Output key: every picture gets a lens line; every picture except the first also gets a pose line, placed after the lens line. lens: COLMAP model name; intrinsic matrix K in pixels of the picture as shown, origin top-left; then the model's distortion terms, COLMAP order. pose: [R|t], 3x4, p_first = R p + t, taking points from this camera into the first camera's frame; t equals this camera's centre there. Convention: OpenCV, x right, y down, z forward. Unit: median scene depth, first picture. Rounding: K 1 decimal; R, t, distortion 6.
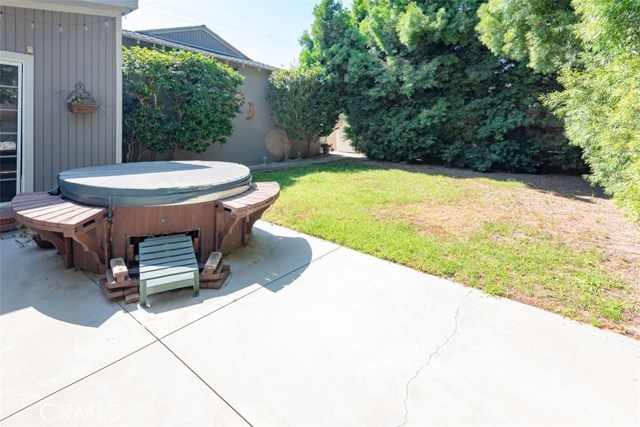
lens RADIAL K [[325.4, 0, 320.0], [0, 325.4, 213.5], [0, 0, 1]] dist [-0.001910, -0.001555]
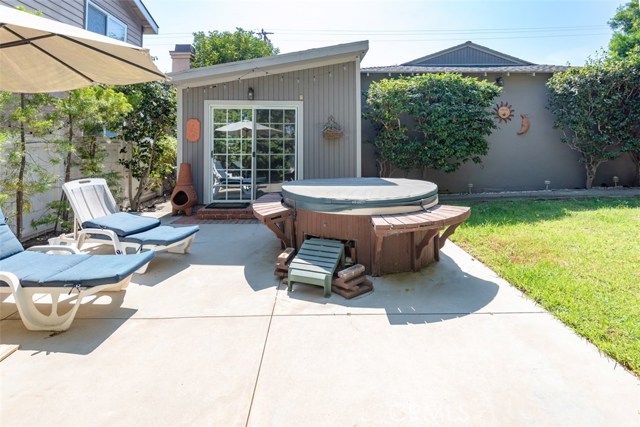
lens RADIAL K [[341.6, 0, 319.8], [0, 341.6, 206.4], [0, 0, 1]] dist [0.000027, -0.001299]
pose [[0.588371, 0.108726, -0.801248, 0.310348], [-0.180344, 0.983603, 0.001040, -0.028306], [0.788223, 0.143889, 0.598331, 0.153449]]
